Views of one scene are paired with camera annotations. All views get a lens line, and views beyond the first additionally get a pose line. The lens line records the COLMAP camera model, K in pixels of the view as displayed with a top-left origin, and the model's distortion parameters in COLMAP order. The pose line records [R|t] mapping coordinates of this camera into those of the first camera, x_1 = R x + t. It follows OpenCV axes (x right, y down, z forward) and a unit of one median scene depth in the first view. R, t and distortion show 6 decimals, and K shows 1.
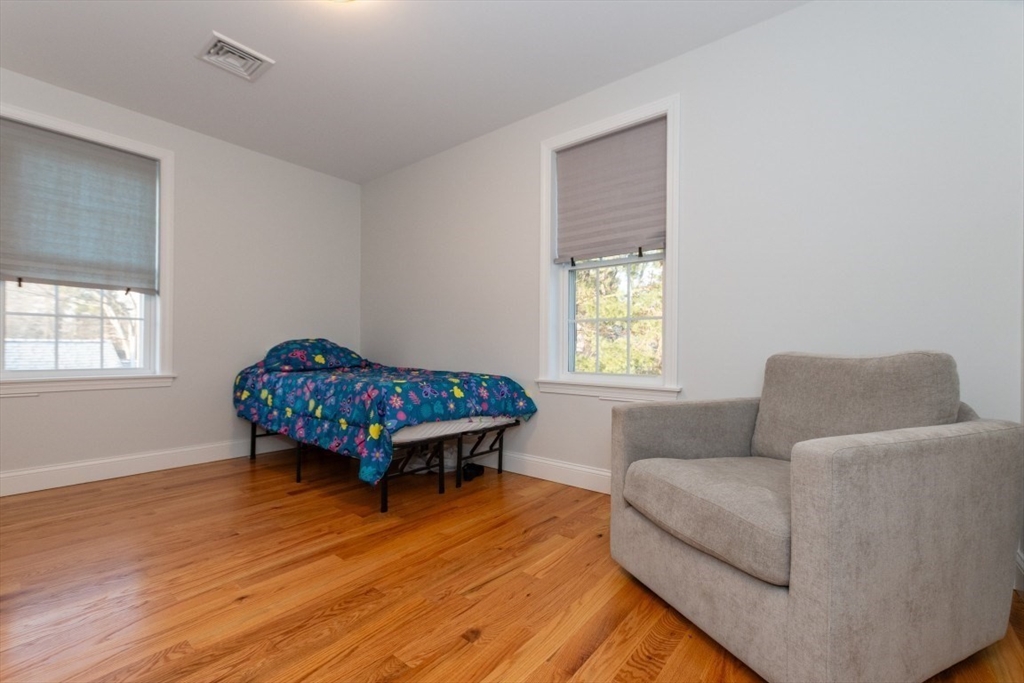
lens RADIAL K [[444.4, 0, 513.0], [0, 444.4, 346.8], [0, 0, 1]] dist [0.009131, -0.003328]
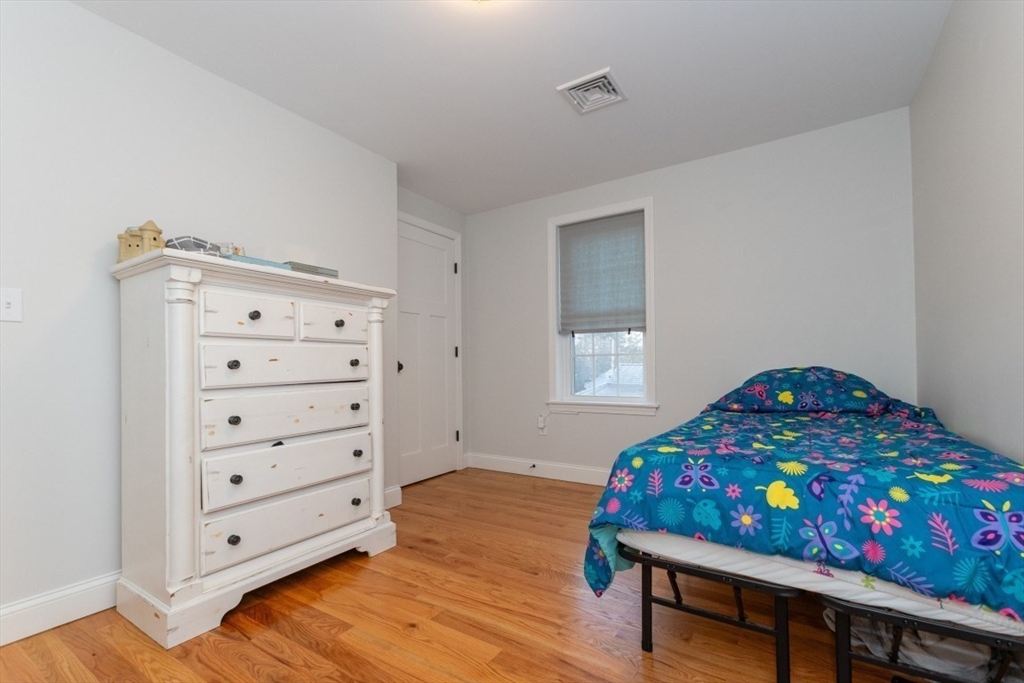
lens RADIAL K [[444.4, 0, 520.9], [0, 444.4, 359.8], [0, 0, 1]] dist [0.009131, -0.003328]
pose [[0.111703, -0.024978, -0.993428, 0.288602], [0.018732, 0.999559, -0.023026, -0.030120], [0.993565, -0.016037, 0.112122, 0.641914]]
